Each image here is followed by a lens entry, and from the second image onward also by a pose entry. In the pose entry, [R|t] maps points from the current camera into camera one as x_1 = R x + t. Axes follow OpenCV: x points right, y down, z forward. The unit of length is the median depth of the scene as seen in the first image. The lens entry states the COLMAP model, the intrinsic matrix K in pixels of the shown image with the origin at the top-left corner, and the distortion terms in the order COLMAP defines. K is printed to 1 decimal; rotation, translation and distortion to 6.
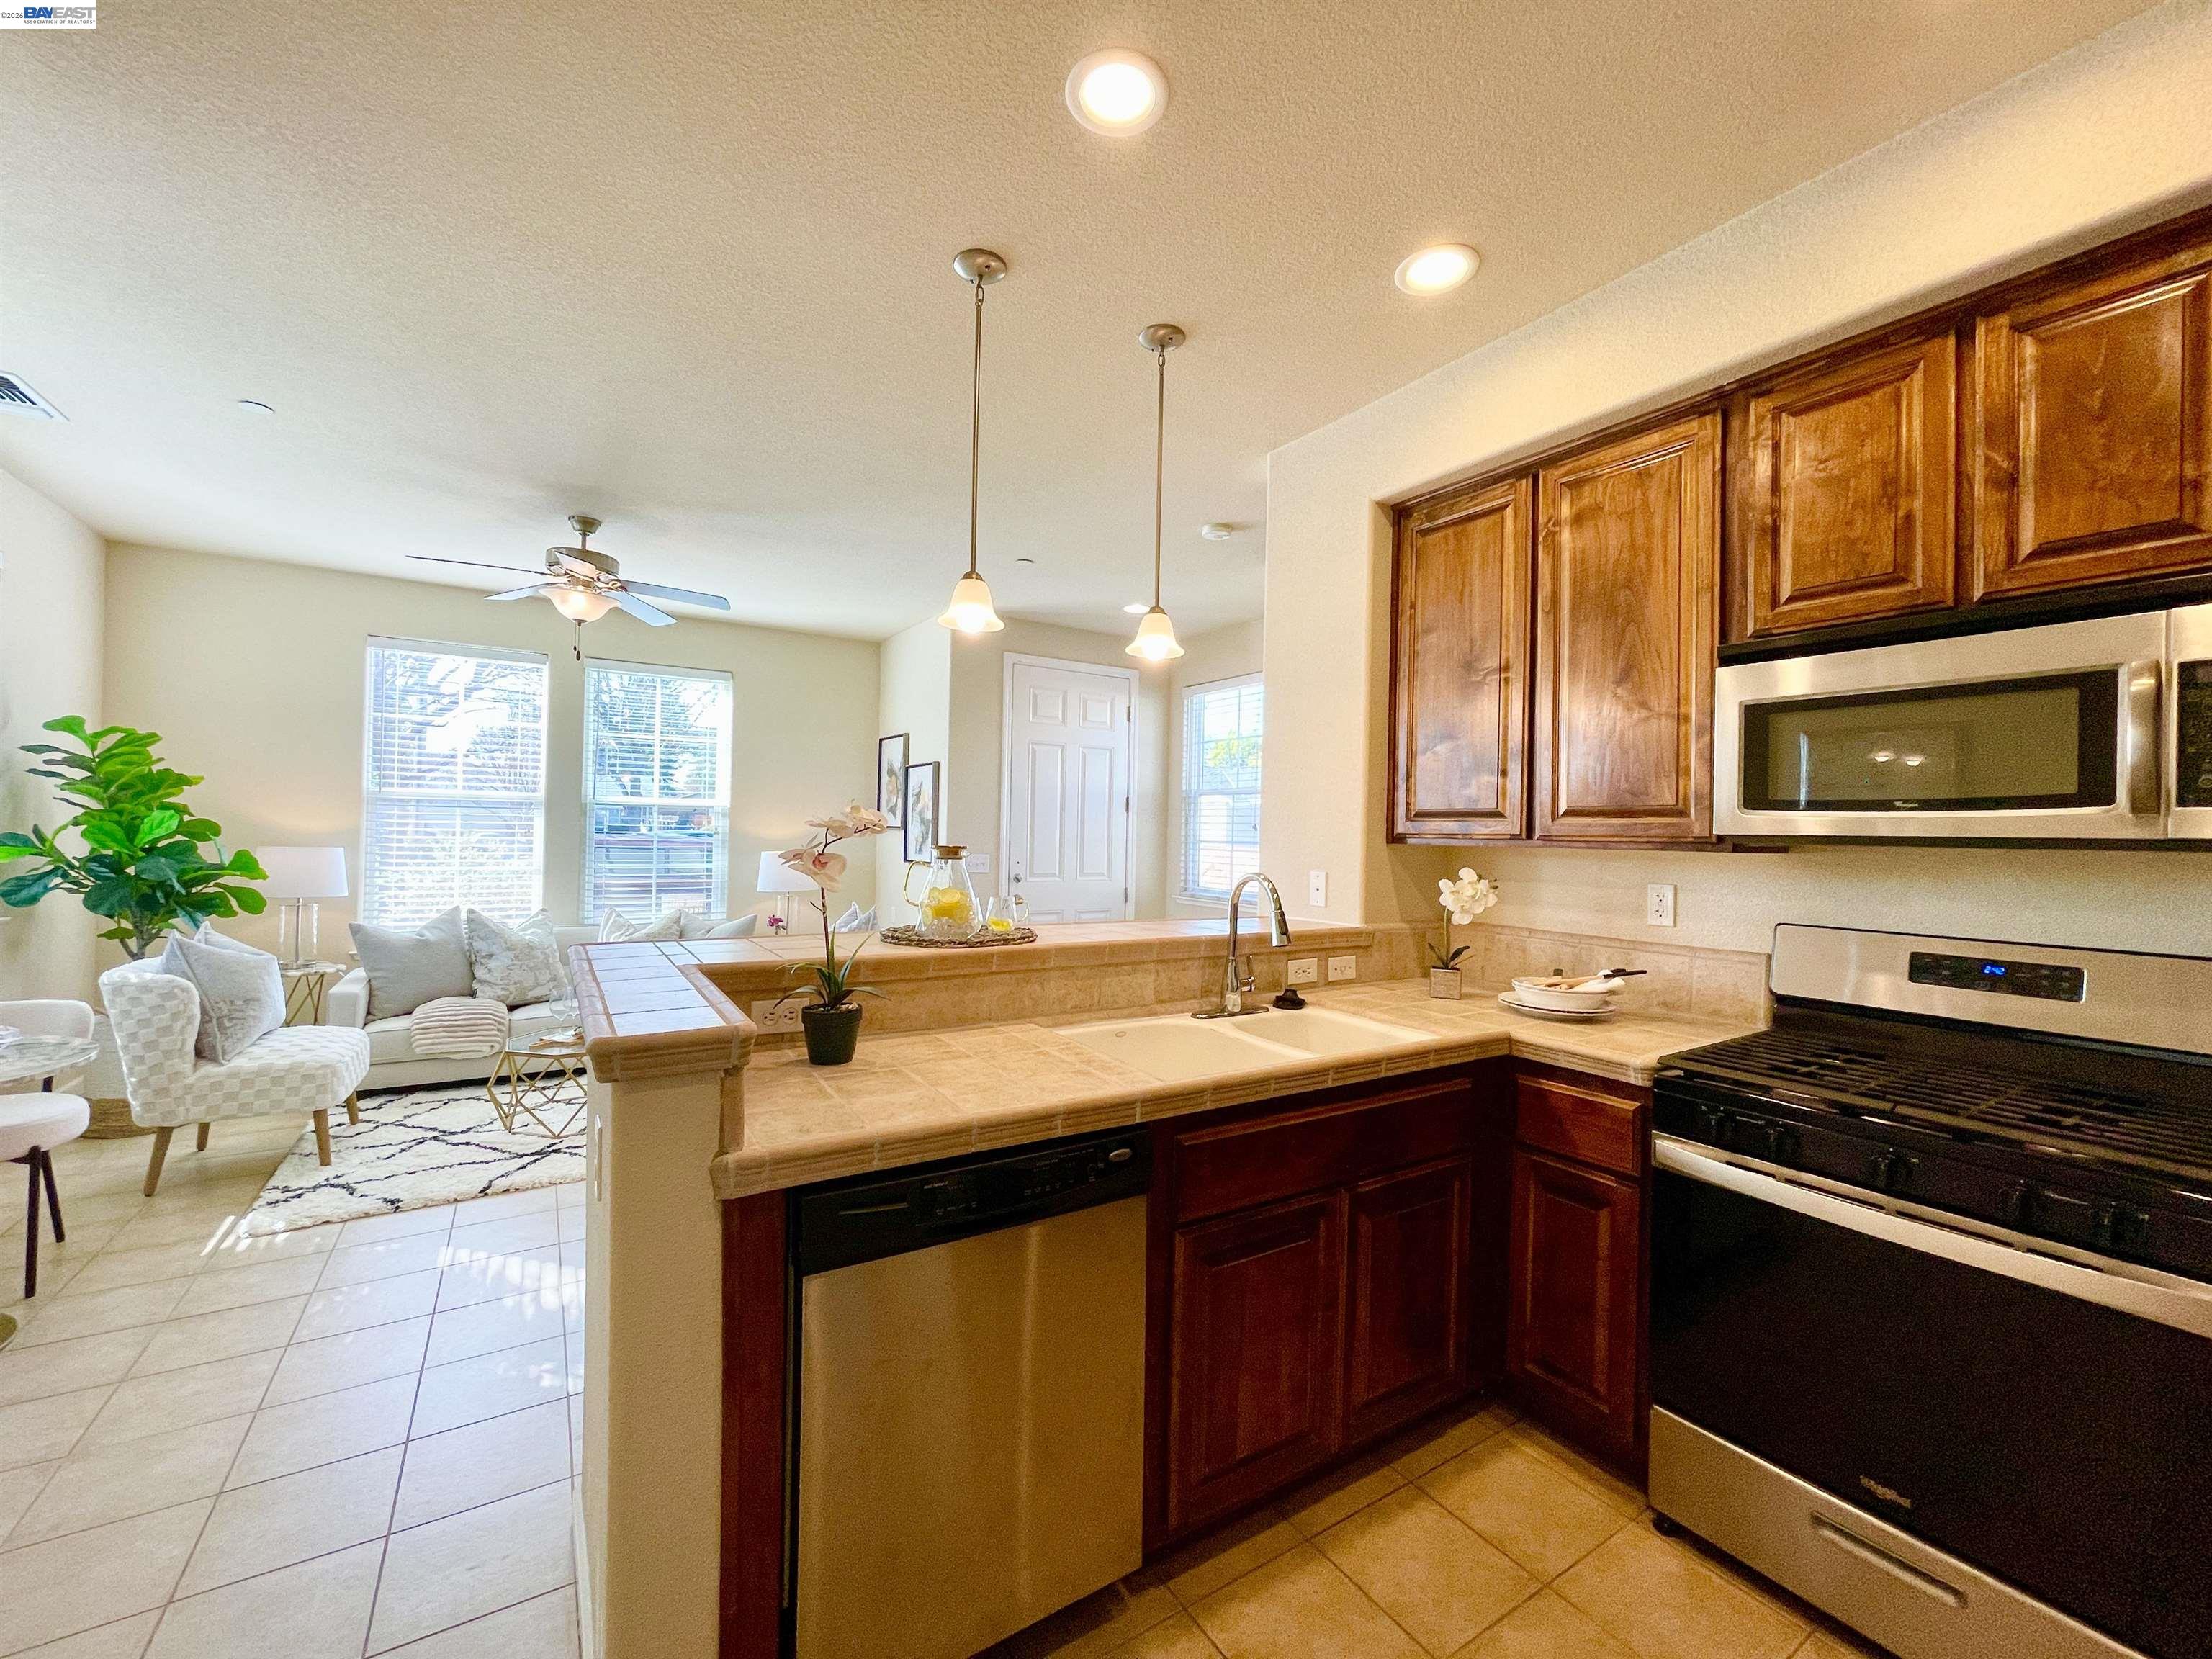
lens RADIAL K [[890.9, 0, 1104.1], [0, 890.9, 829.4], [0, 0, 1]] dist [-0.002938, 0.000023]
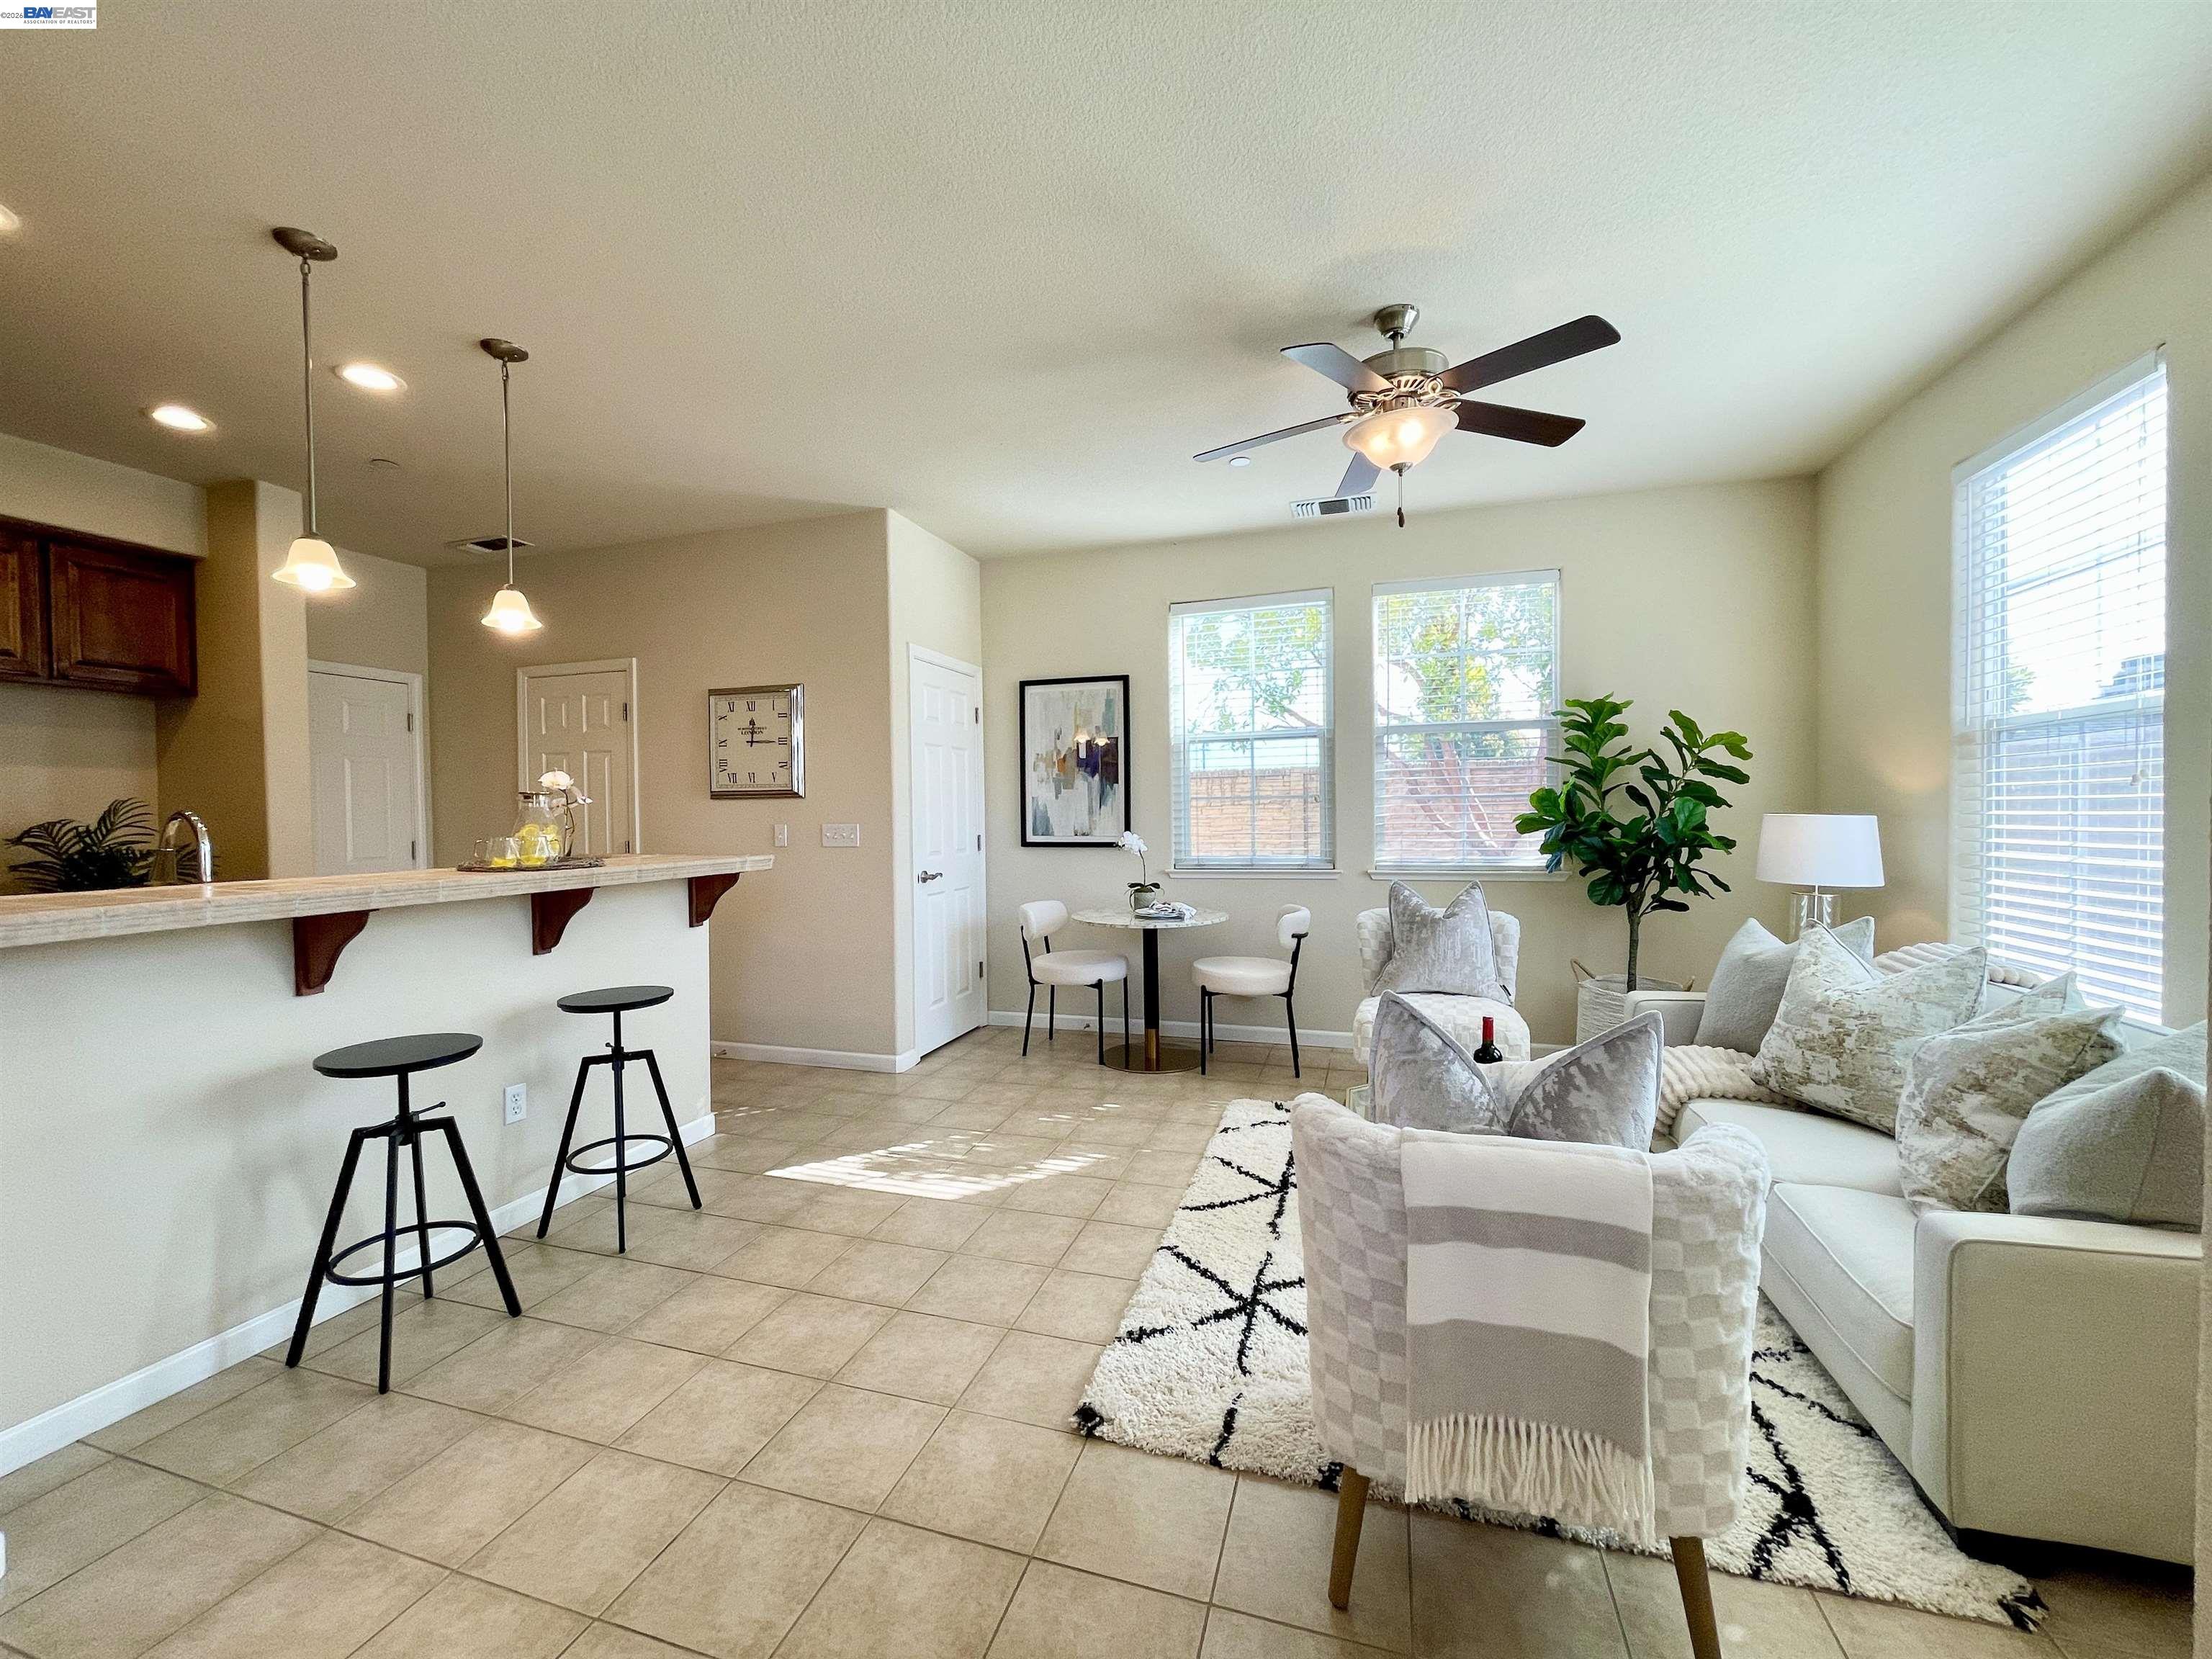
lens RADIAL K [[890.9, 0, 1103.2], [0, 890.9, 827.3], [0, 0, 1]] dist [-0.002938, 0.000023]
pose [[-0.767598, -0.001034, -0.640930, 0.013143], [-0.002770, 0.999995, 0.001704, 0.042479], [0.640925, 0.003084, -0.767597, 1.666172]]
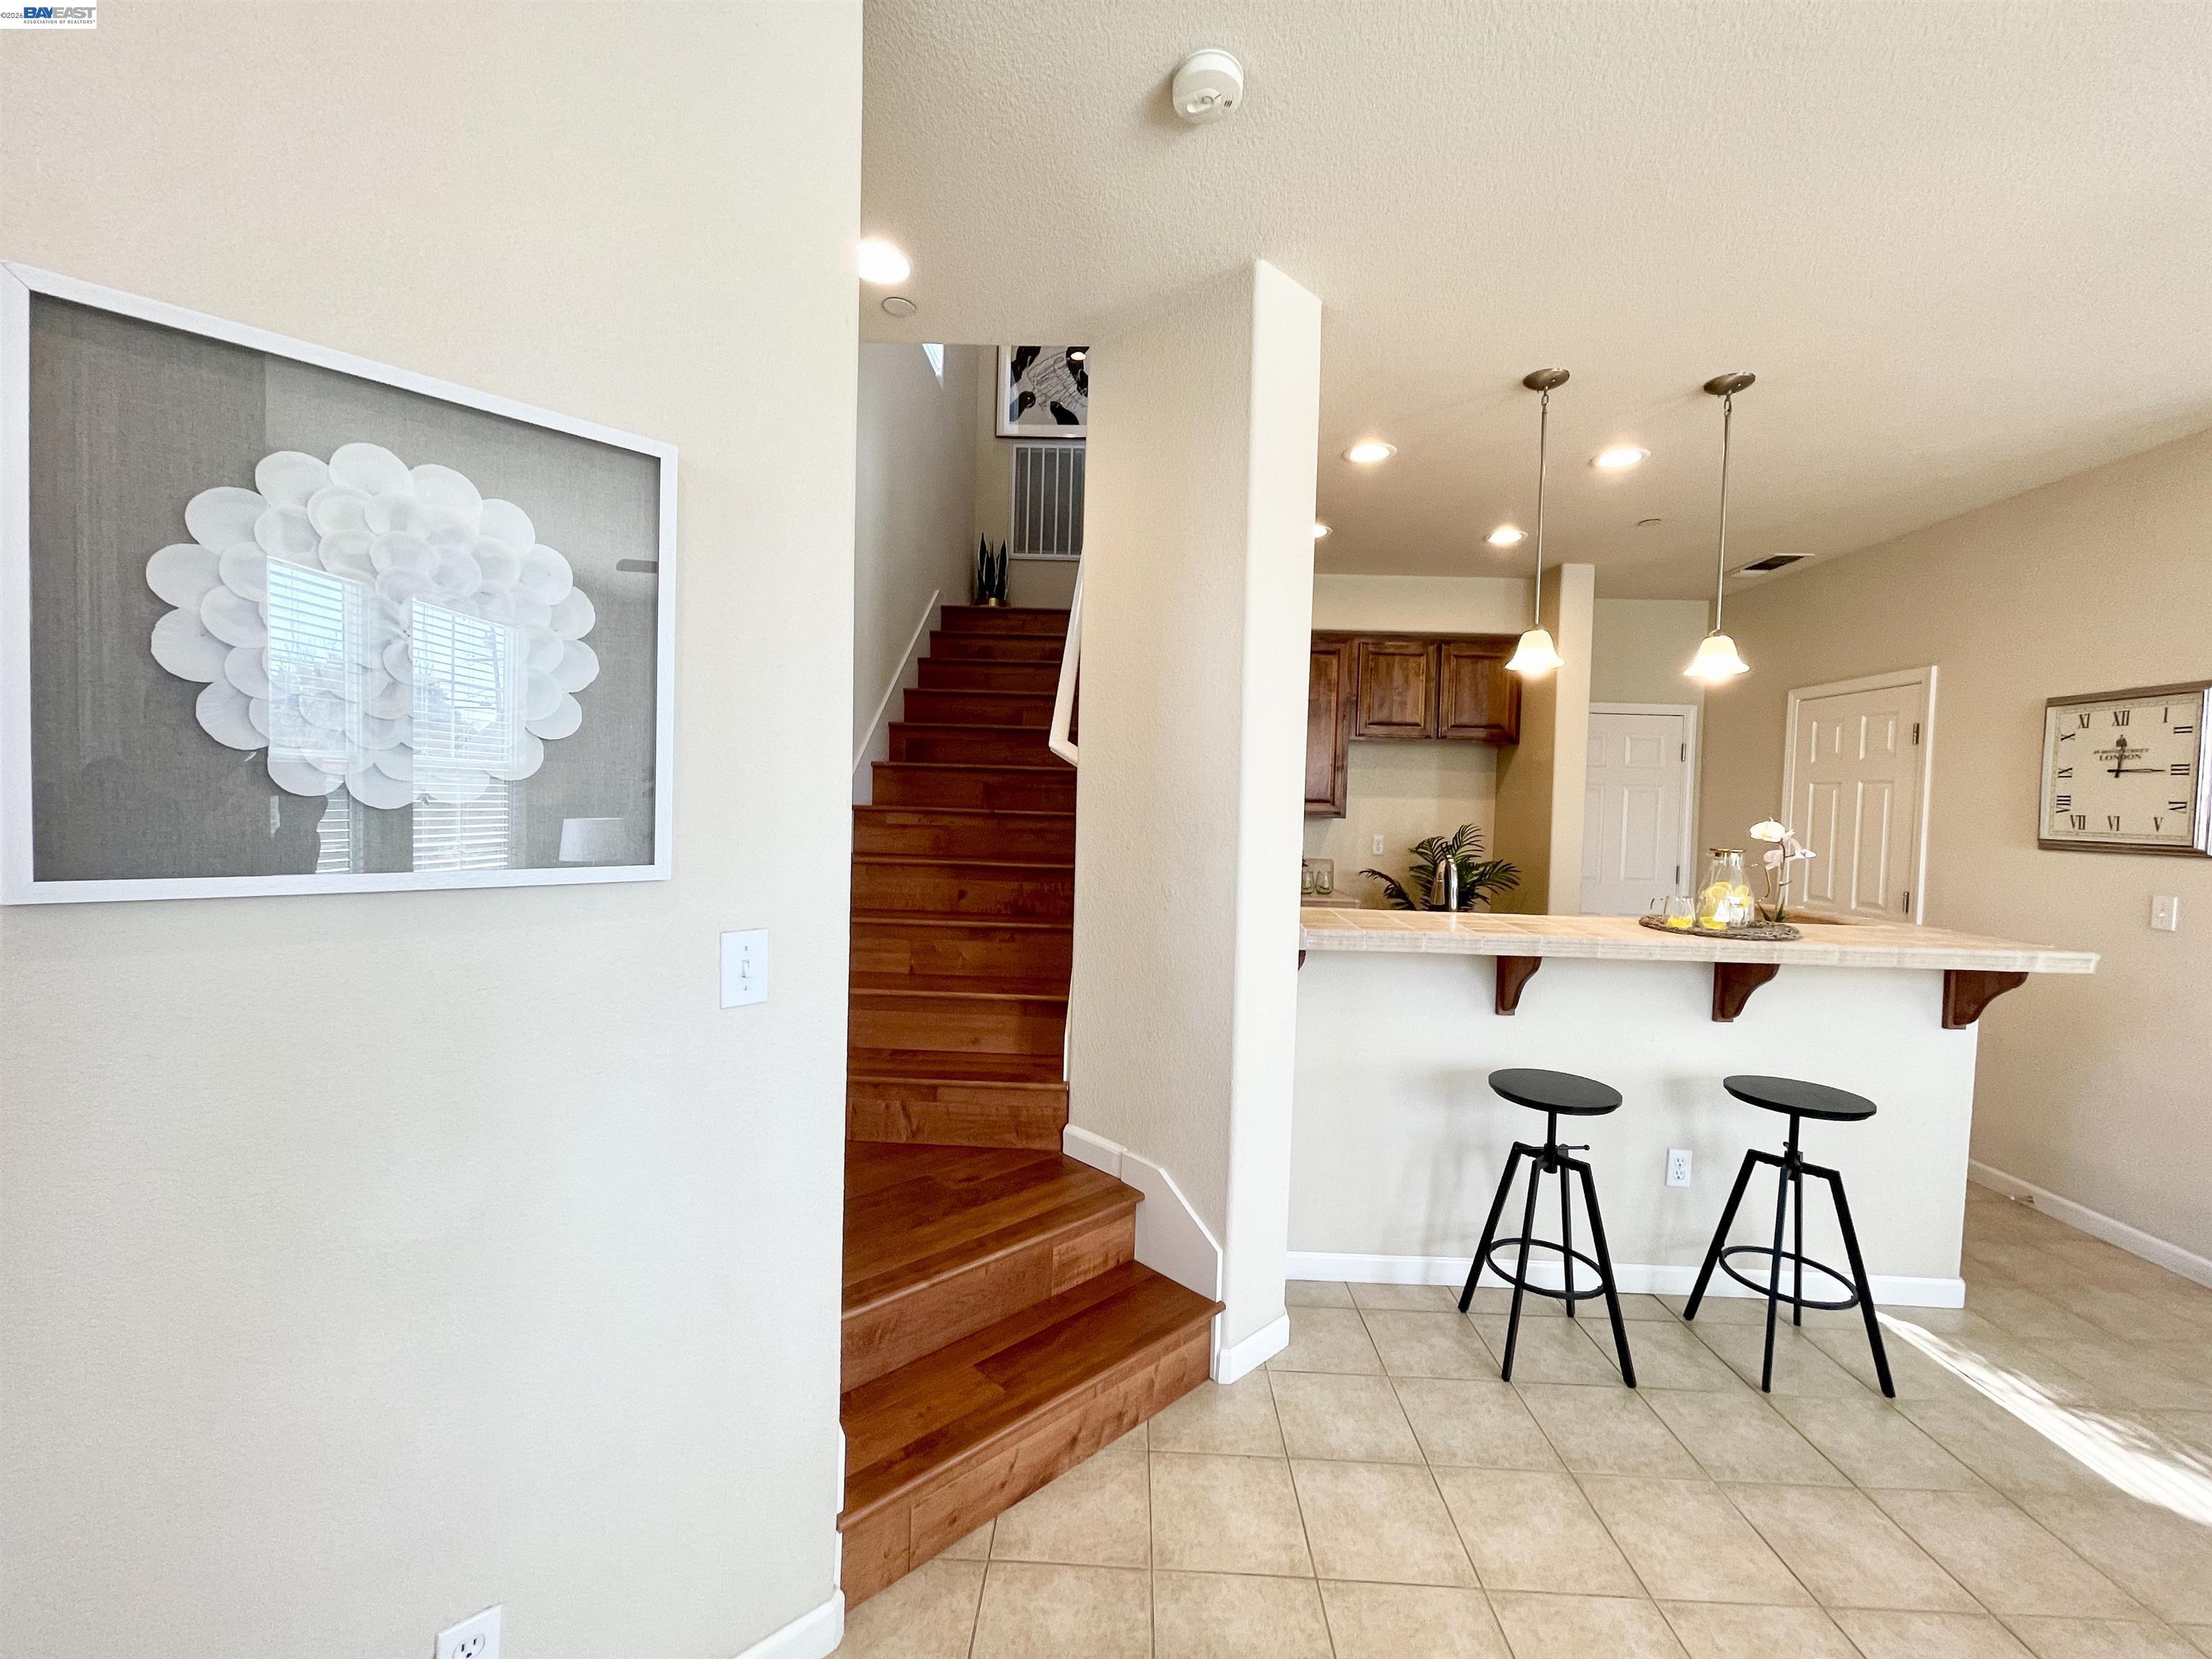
lens RADIAL K [[890.9, 0, 1103.3], [0, 890.9, 830.2], [0, 0, 1]] dist [-0.002938, 0.000023]
pose [[-0.823895, -0.062857, 0.563246, -0.102133], [-0.046860, 0.997983, 0.042829, -0.013086], [-0.564802, 0.008893, -0.825178, 1.636333]]
